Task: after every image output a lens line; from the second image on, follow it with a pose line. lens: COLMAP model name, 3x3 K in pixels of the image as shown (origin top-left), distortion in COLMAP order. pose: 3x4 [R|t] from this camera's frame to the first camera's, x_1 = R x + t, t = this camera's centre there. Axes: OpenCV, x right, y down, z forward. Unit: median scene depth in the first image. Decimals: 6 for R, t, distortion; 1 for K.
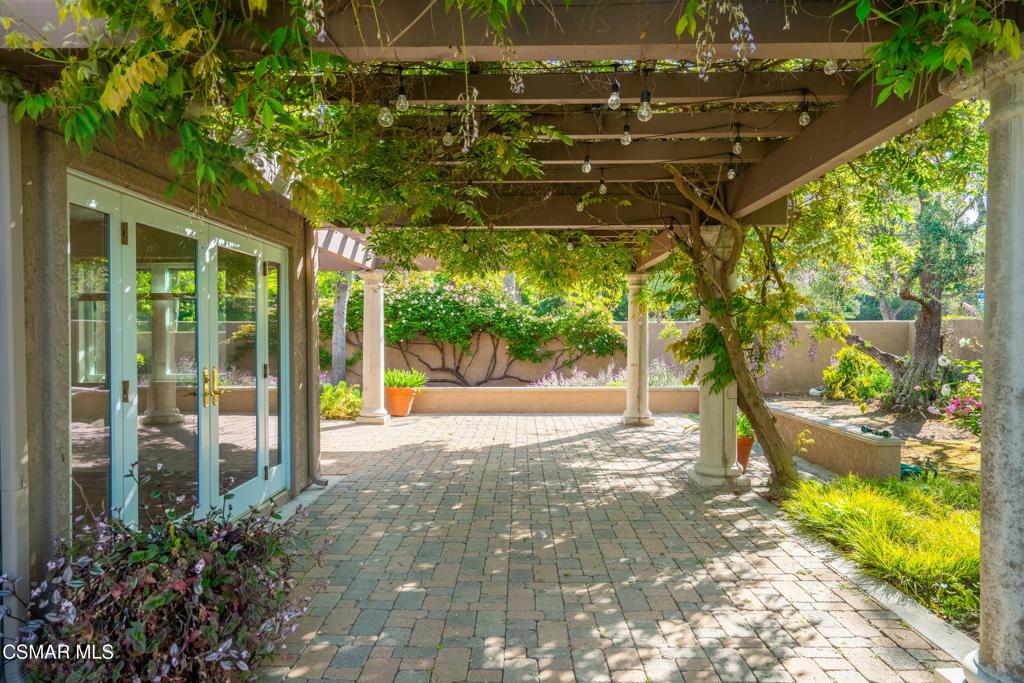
lens RADIAL K [[653.0, 0, 512.0], [0, 653.0, 341.5], [0, 0, 1]] dist [-0.002316, -0.001320]
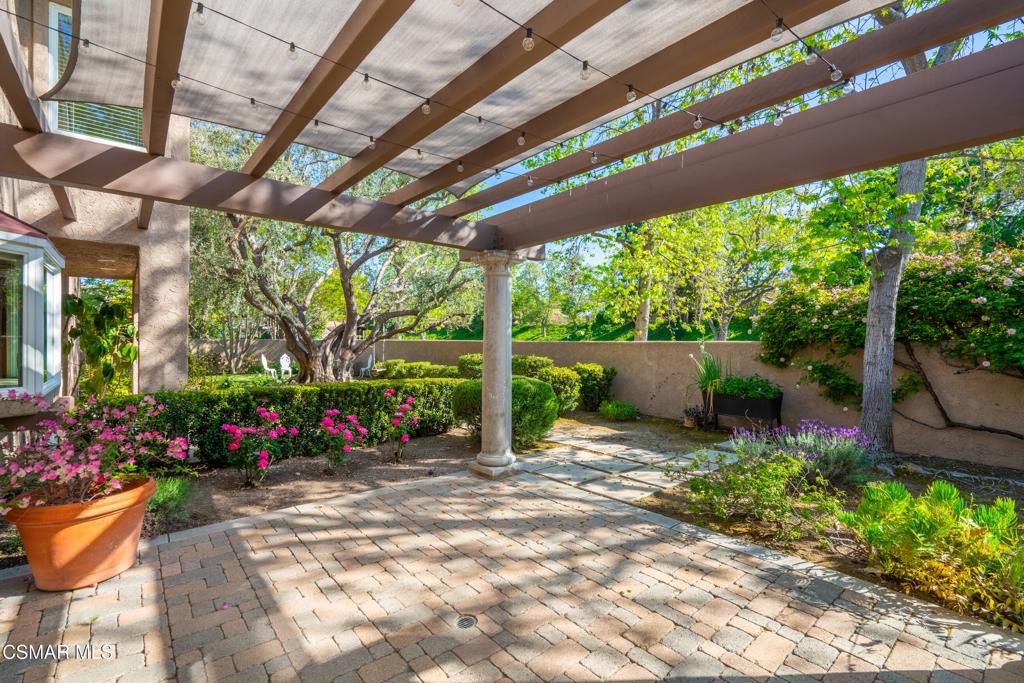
lens RADIAL K [[463.9, 0, 516.0], [0, 463.9, 342.9], [0, 0, 1]] dist [-0.001053, 0.000939]
pose [[0.647622, 0.011012, -0.761883, -0.525839], [-0.021490, 0.999762, -0.003816, -0.019577], [0.761659, 0.018844, 0.647704, 1.634722]]
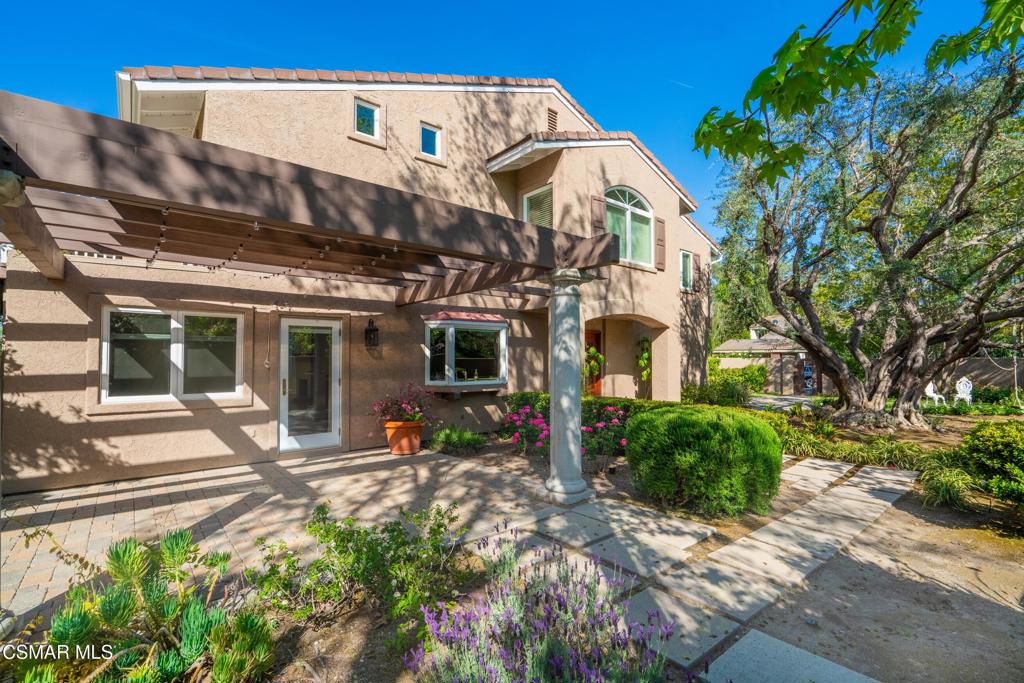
lens RADIAL K [[463.9, 0, 516.0], [0, 463.9, 342.9], [0, 0, 1]] dist [-0.001053, 0.000939]
pose [[-0.755104, -0.017144, -0.655381, -0.620938], [-0.001587, 0.999703, -0.024322, -0.049246], [0.655603, -0.017326, -0.754907, 3.139498]]
